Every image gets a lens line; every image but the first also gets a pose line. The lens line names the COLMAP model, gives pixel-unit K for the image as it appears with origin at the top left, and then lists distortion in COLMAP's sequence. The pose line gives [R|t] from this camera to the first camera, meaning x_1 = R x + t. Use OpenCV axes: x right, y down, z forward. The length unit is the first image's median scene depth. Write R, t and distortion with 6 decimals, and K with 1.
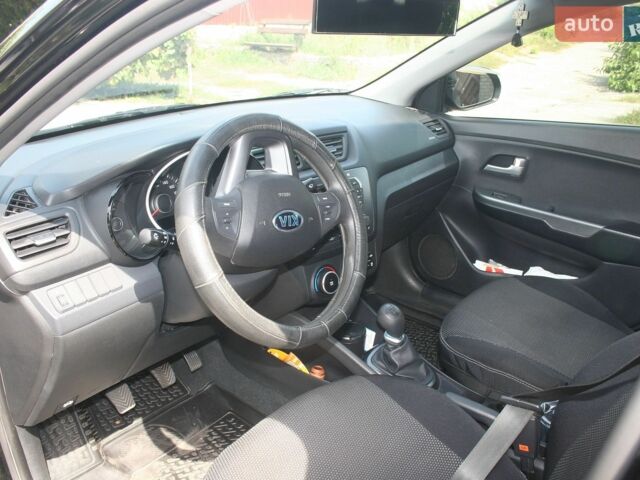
lens RADIAL K [[592.0, 0, 320.5], [0, 592.0, 241.9], [0, 0, 1]] dist [-0.099192, 0.000000]
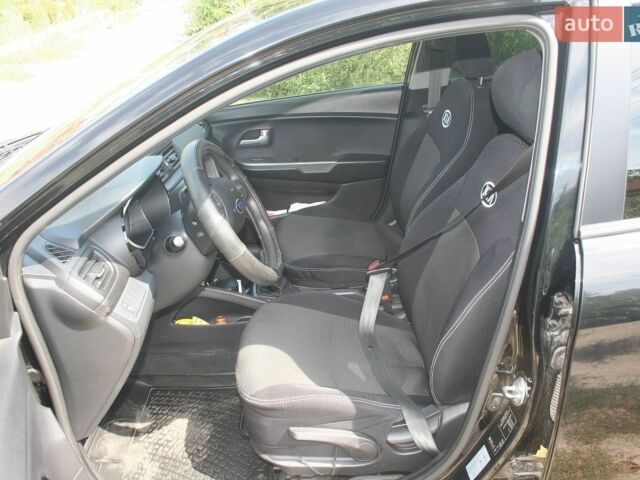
lens RADIAL K [[592.0, 0, 319.9], [0, 592.0, 239.7], [0, 0, 1]] dist [-0.099192, 0.000000]
pose [[0.761899, -0.323477, 0.561135, -0.457326], [0.299019, 0.944174, 0.138284, -0.059981], [-0.574541, 0.062431, 0.816092, -0.193423]]
